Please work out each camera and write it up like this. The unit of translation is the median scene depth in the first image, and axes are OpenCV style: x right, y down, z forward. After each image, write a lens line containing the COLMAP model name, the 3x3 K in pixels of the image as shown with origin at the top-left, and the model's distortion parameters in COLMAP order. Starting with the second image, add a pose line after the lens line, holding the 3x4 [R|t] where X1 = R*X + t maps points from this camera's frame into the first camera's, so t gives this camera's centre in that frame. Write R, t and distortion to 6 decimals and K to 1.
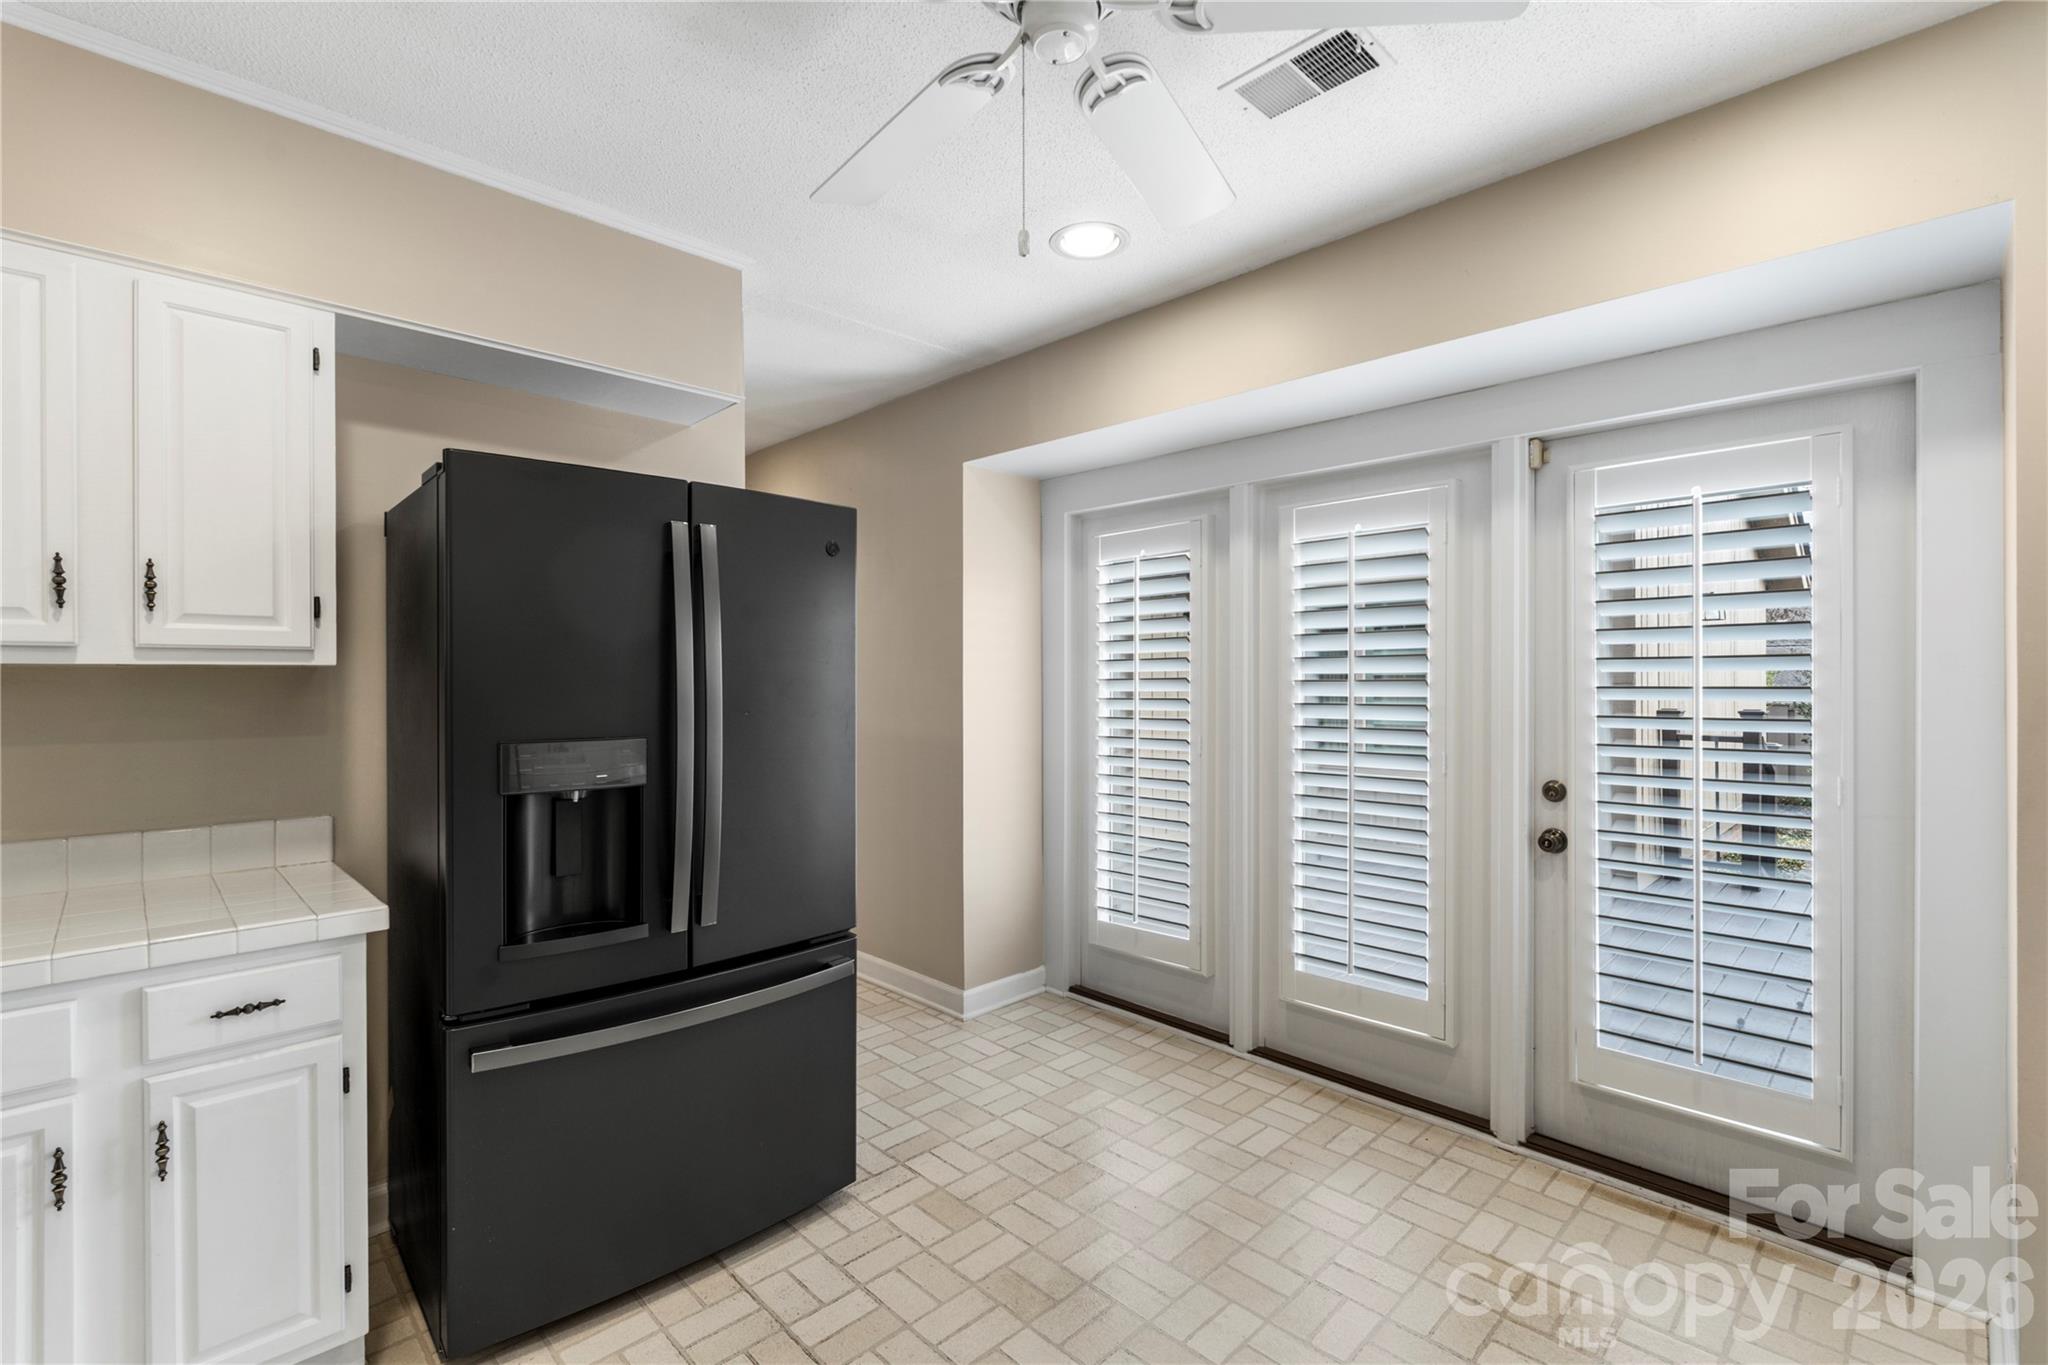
lens RADIAL K [[919.6, 0, 1025.5], [0, 919.6, 680.5], [0, 0, 1]] dist [0.010577, 0.000363]
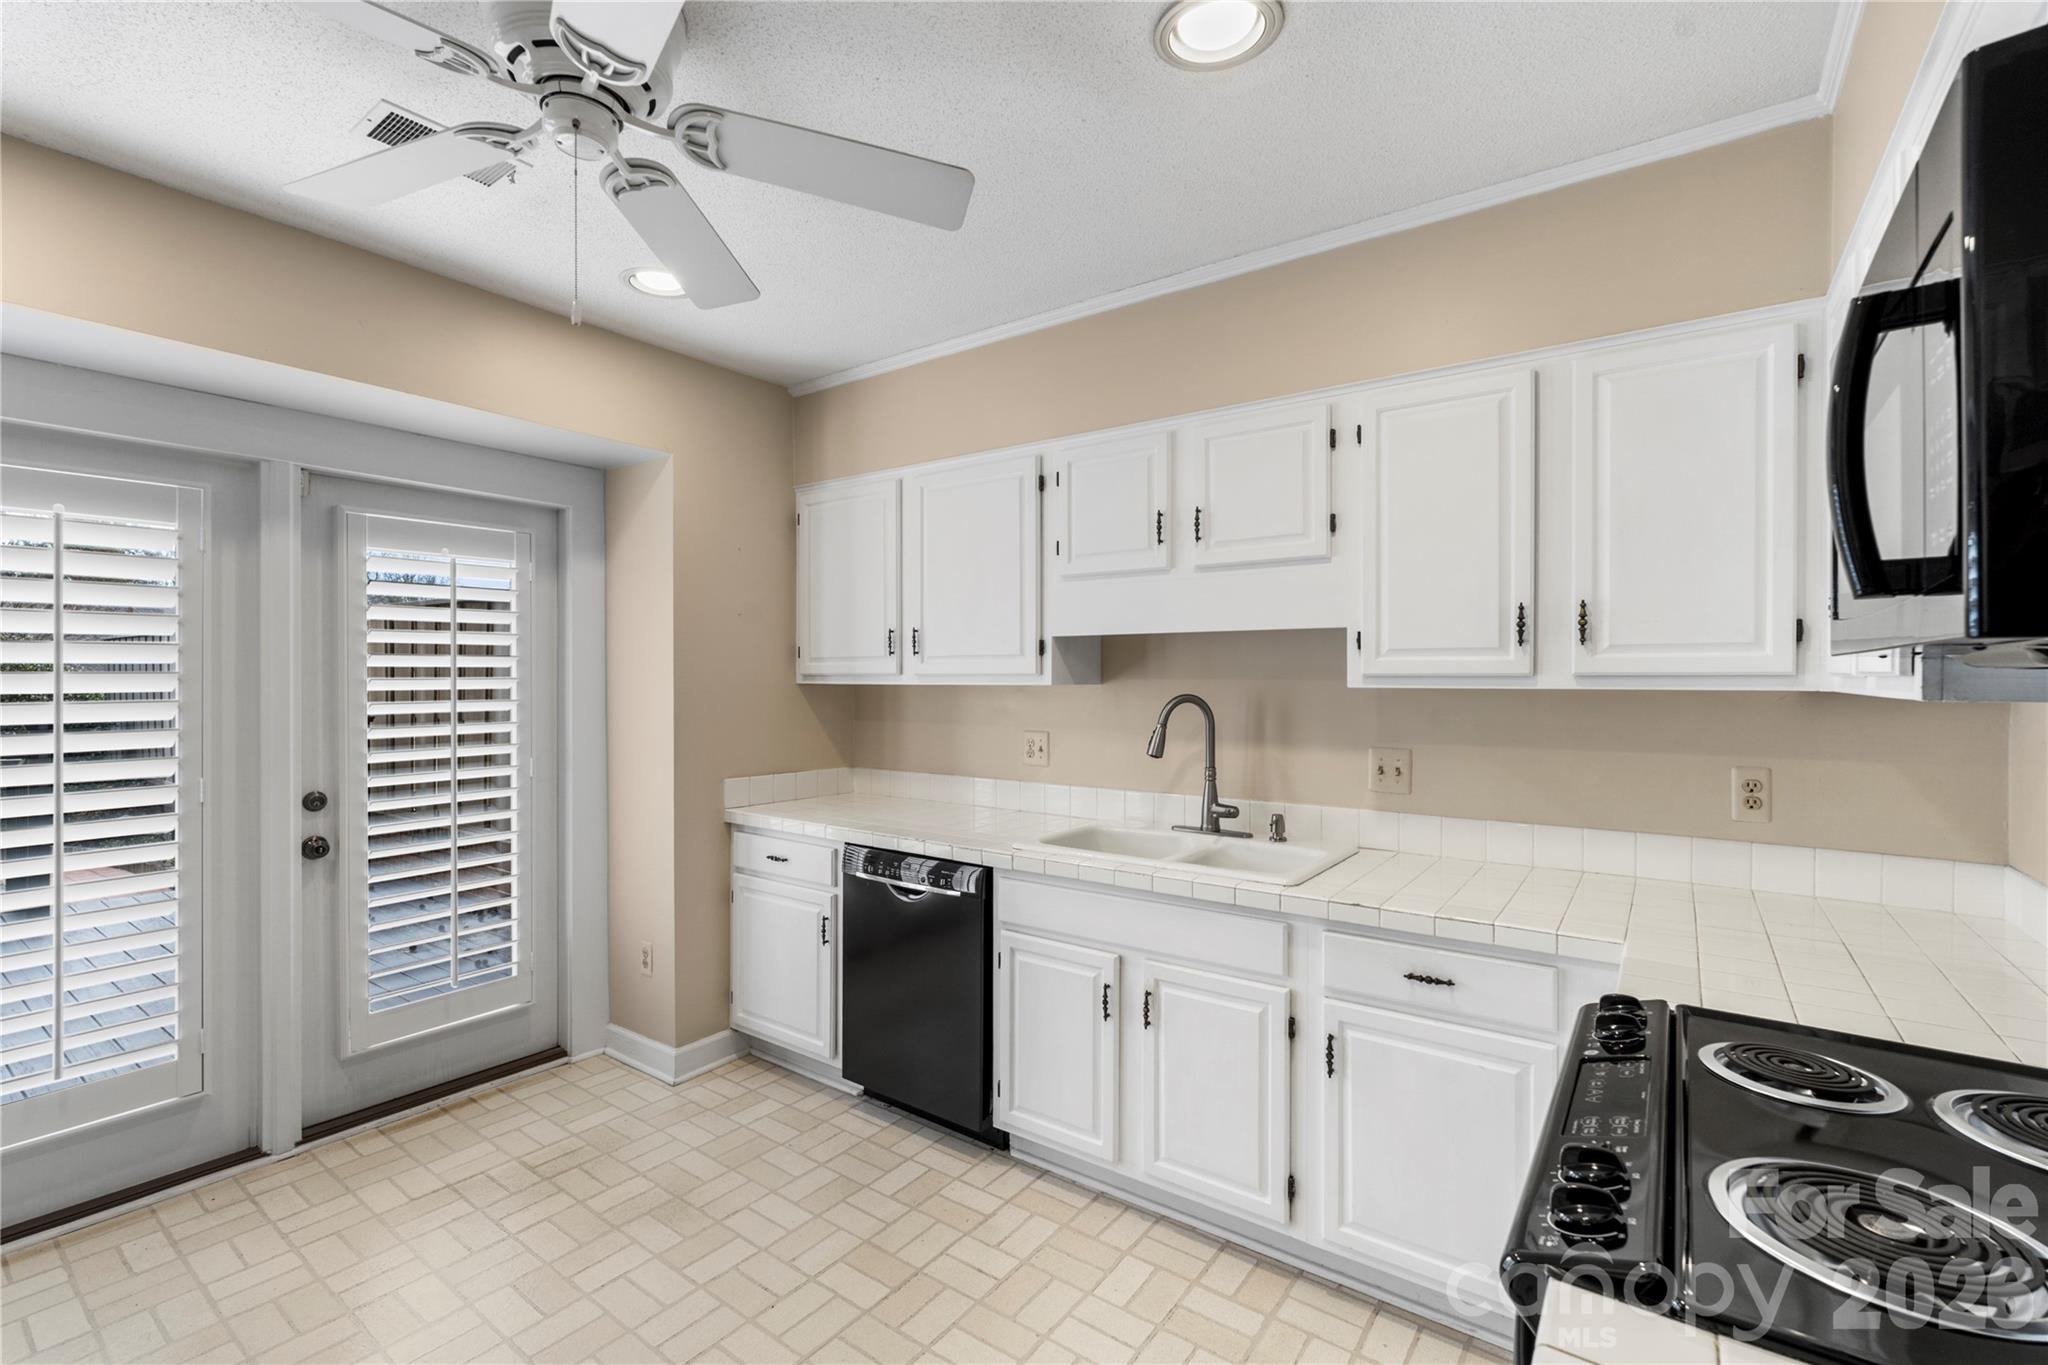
lens RADIAL K [[919.6, 0, 1018.9], [0, 919.6, 687.2], [0, 0, 1]] dist [0.010577, 0.000363]
pose [[-0.157449, -0.004089, 0.987519, -0.639862], [0.006550, 0.999965, 0.005185, -0.013666], [-0.987505, 0.007284, -0.157417, 0.370045]]
